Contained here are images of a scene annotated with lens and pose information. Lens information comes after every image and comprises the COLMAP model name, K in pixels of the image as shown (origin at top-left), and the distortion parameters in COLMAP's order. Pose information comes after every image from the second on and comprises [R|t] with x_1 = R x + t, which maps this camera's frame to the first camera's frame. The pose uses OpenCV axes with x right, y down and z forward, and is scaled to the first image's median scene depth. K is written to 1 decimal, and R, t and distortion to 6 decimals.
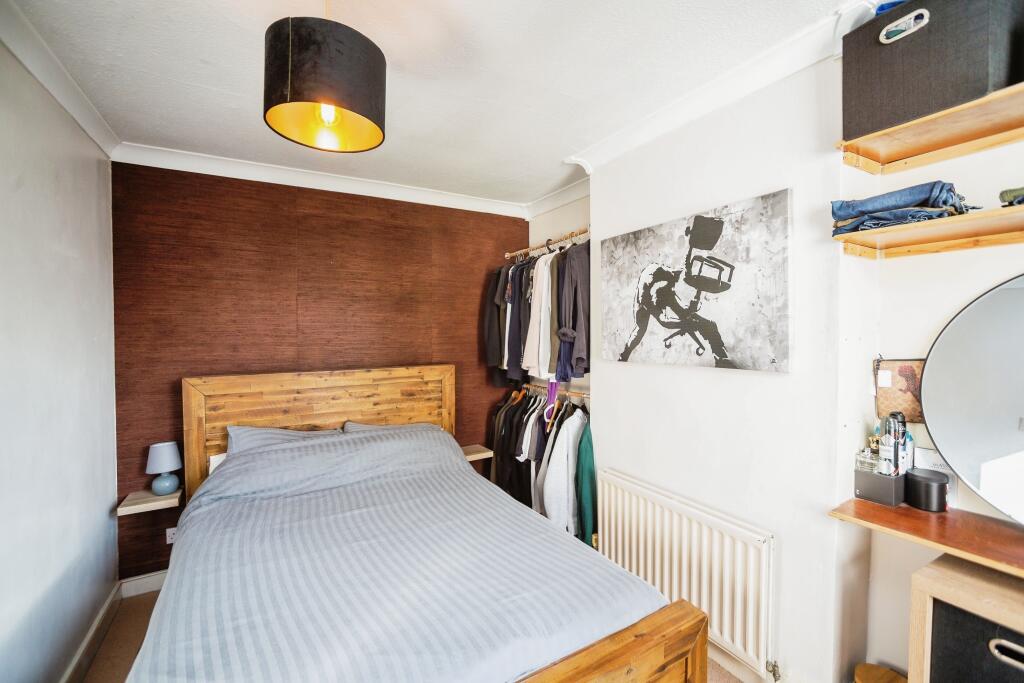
lens RADIAL K [[453.6, 0, 512.0], [0, 453.6, 341.5], [0, 0, 1]] dist [-0.002423, -0.000108]
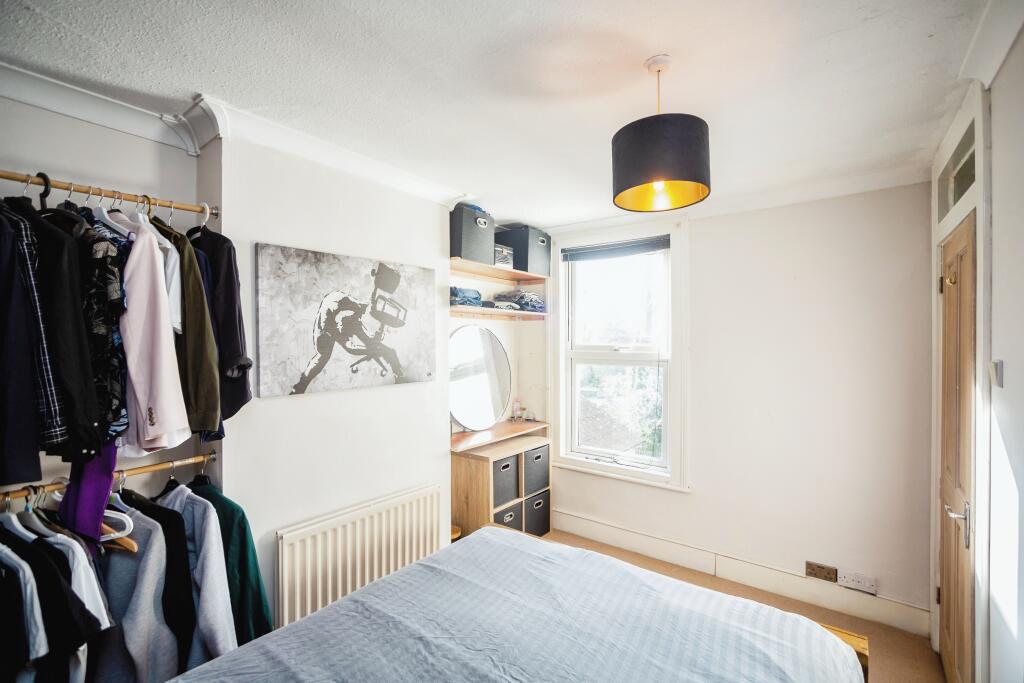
lens RADIAL K [[453.6, 0, 512.0], [0, 453.6, 341.5], [0, 0, 1]] dist [-0.002423, -0.000108]
pose [[-0.378953, -0.000332, 0.925416, -0.829055], [0.017601, 0.999816, 0.007566, -0.064762], [-0.925248, 0.019155, -0.378878, 1.096555]]
